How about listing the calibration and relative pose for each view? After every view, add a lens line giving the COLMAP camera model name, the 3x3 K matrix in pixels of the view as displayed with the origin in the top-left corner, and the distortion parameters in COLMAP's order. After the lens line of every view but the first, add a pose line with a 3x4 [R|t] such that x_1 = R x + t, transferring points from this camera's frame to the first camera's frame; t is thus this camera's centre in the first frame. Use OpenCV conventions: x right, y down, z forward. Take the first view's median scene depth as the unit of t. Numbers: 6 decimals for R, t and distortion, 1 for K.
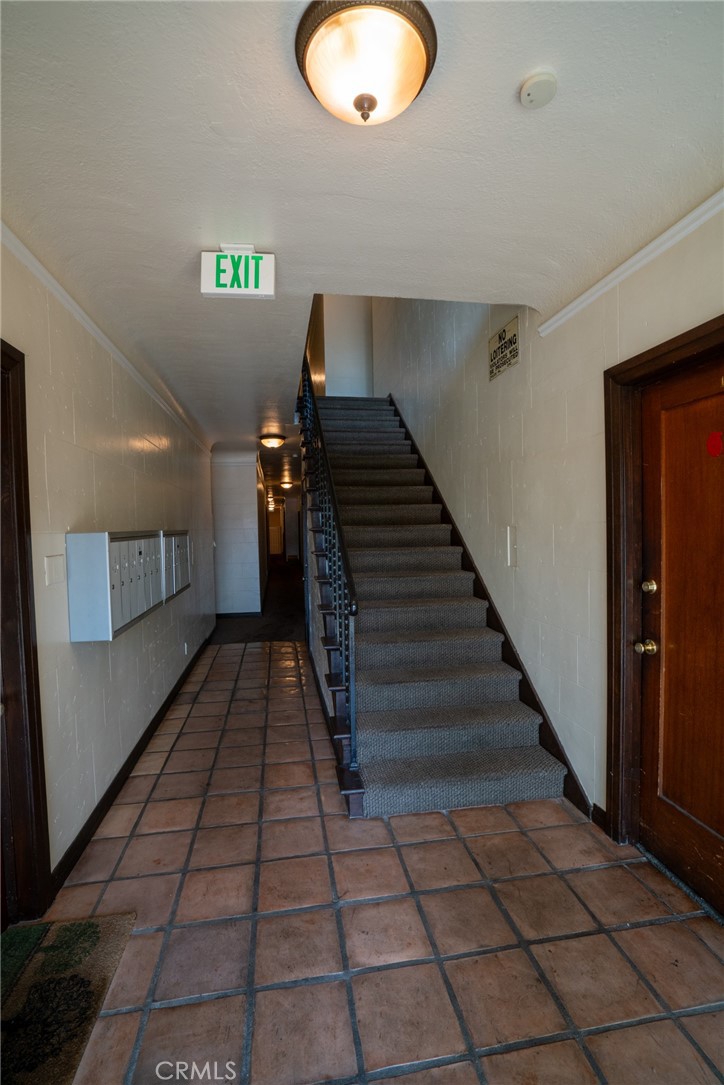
lens RADIAL K [[516.6, 0, 366.8], [0, 516.6, 543.6], [0, 0, 1]] dist [-0.067545, 0.027996]
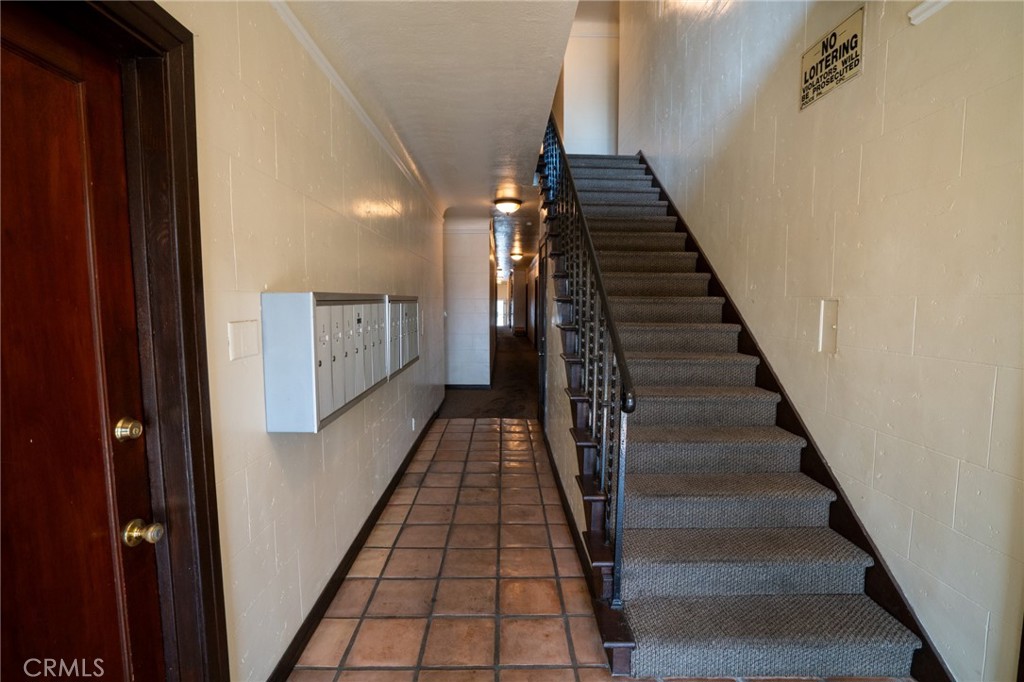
lens RADIAL K [[487.5, 0, 512.0], [0, 487.5, 341.0], [0, 0, 1]] dist [-0.067545, 0.027996]
pose [[0.988547, 0.034857, -0.146832, -0.071601], [-0.027608, 0.998311, 0.051119, 0.003760], [0.148366, -0.046480, 0.987840, 0.220891]]
